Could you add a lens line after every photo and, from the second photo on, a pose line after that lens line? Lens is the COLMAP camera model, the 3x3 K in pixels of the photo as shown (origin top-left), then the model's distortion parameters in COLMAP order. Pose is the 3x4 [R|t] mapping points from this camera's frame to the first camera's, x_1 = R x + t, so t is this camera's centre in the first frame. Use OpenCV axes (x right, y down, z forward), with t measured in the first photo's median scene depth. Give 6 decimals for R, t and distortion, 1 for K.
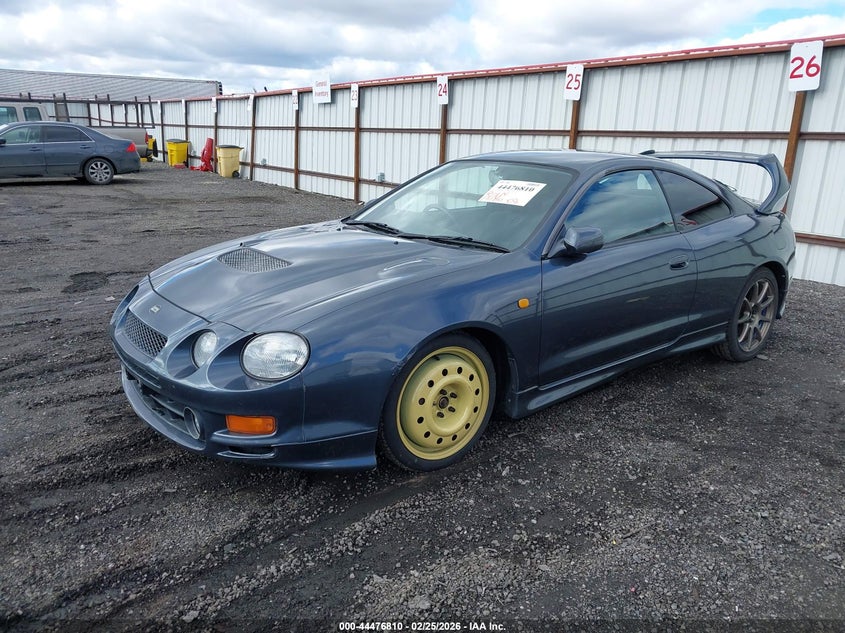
lens RADIAL K [[667.5, 0, 418.1], [0, 667.5, 320.3], [0, 0, 1]] dist [0.005297, 0.011245]
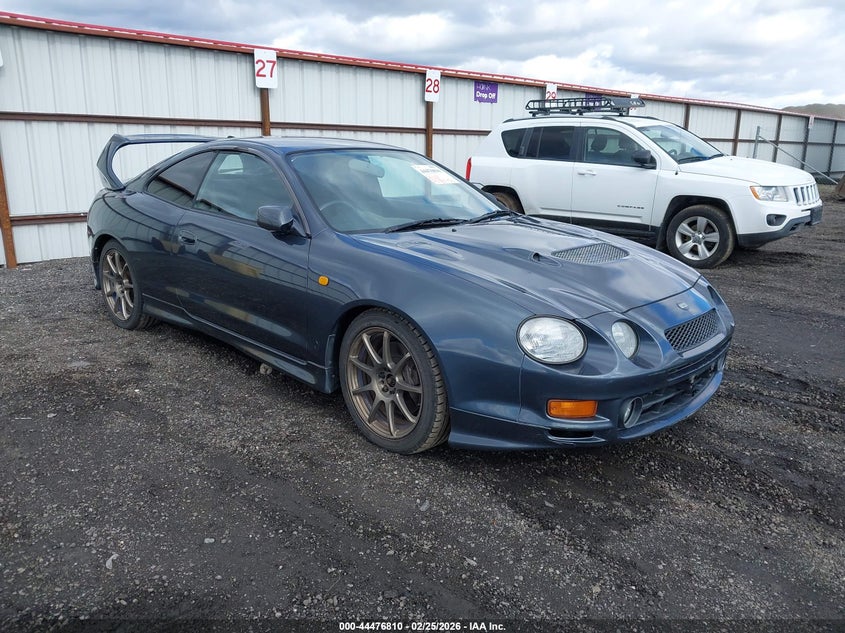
lens RADIAL K [[667.5, 0, 418.6], [0, 667.5, 311.6], [0, 0, 1]] dist [0.005297, 0.011245]
pose [[-0.068044, -0.278114, 0.958135, -0.764270], [0.238474, 0.927989, 0.286299, -0.257186], [-0.968762, 0.247971, 0.003179, 0.862410]]
